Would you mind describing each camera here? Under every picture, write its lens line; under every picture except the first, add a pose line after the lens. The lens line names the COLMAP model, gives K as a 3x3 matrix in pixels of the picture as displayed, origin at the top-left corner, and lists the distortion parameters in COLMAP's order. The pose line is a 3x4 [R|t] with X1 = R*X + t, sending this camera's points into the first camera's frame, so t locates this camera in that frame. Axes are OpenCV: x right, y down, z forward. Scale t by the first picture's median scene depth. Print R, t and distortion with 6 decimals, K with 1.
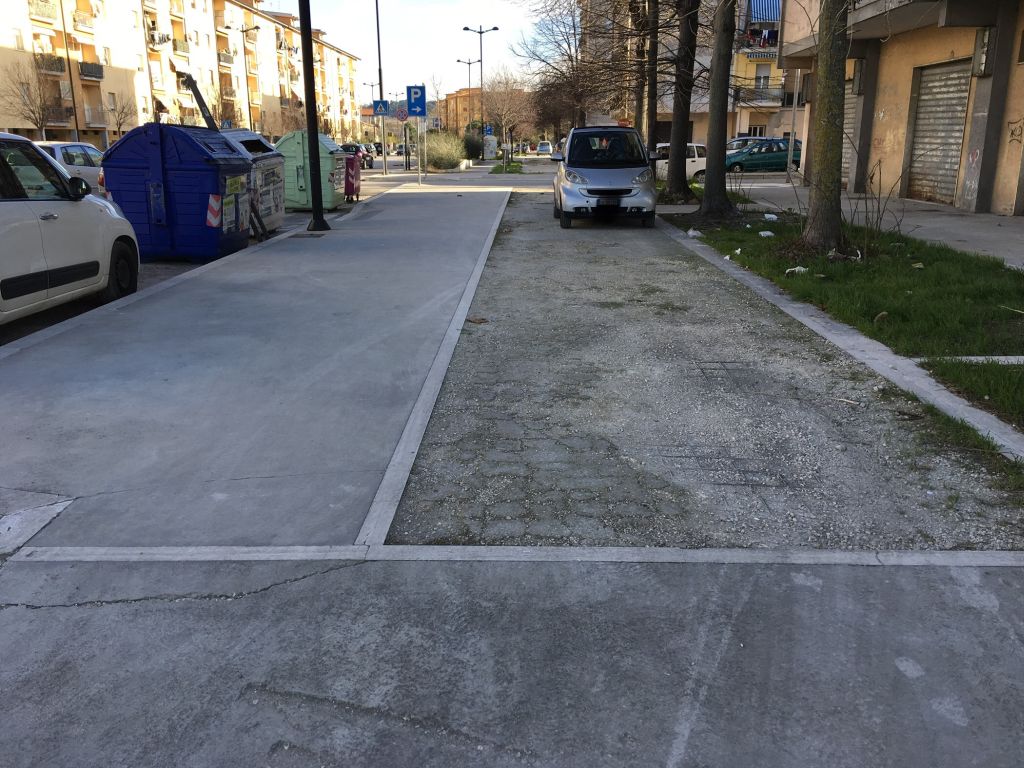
lens RADIAL K [[805.6, 0, 512.0], [0, 805.6, 384.0], [0, 0, 1]] dist [-0.000081, -0.010528]
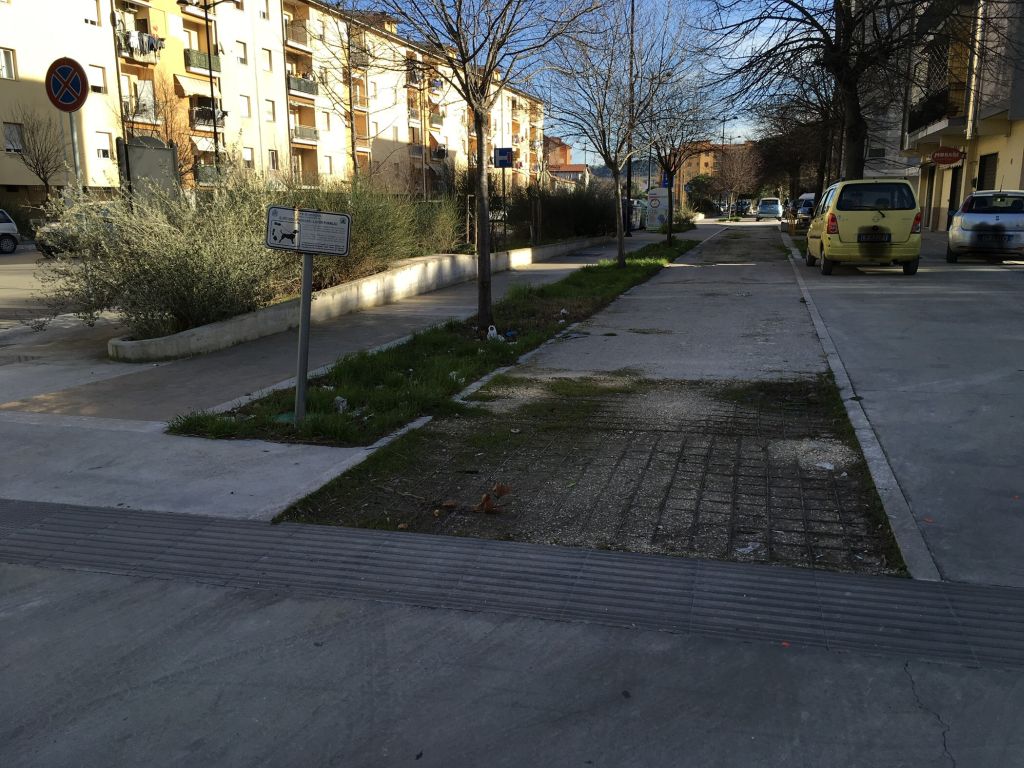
lens RADIAL K [[805.6, 0, 512.0], [0, 805.6, 384.0], [0, 0, 1]] dist [-0.000081, -0.010528]
pose [[0.961543, 0.053222, -0.269449, 0.022384], [-0.071992, 0.995583, -0.060256, -0.103848], [0.265052, 0.077337, 0.961128, 0.352761]]
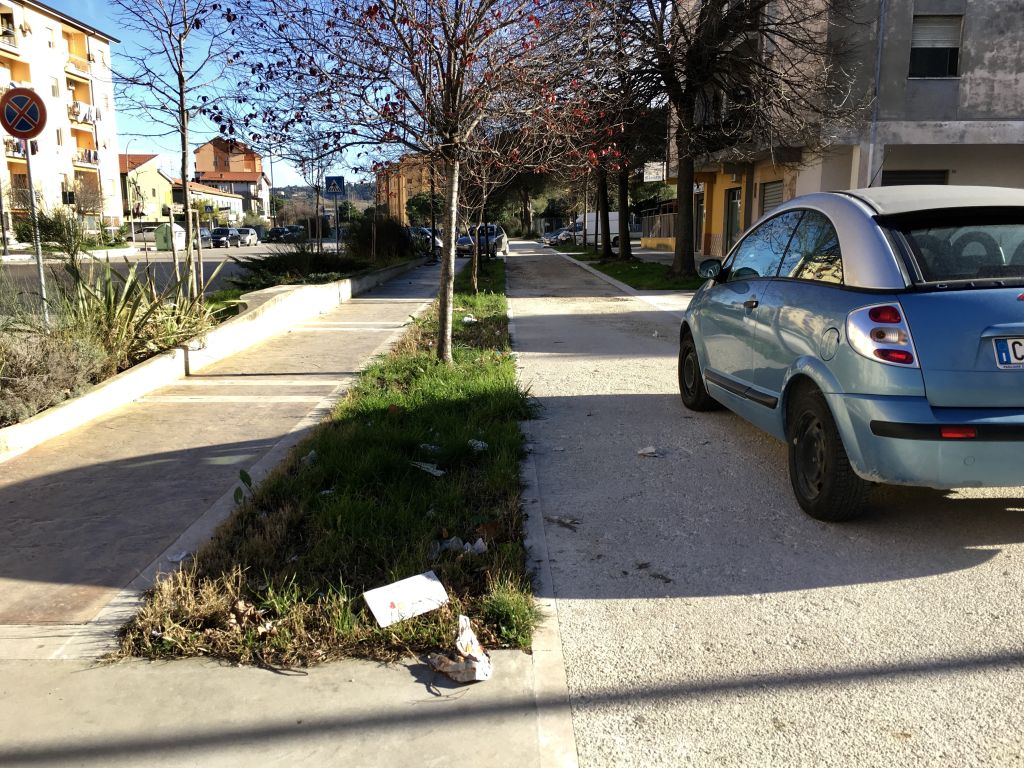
lens RADIAL K [[805.6, 0, 512.0], [0, 805.6, 384.0], [0, 0, 1]] dist [-0.000081, -0.010528]
pose [[0.998953, -0.005829, 0.045383, 0.016585], [0.010211, 0.995239, -0.096931, -0.200622], [-0.044602, 0.097293, 0.994256, 0.674022]]
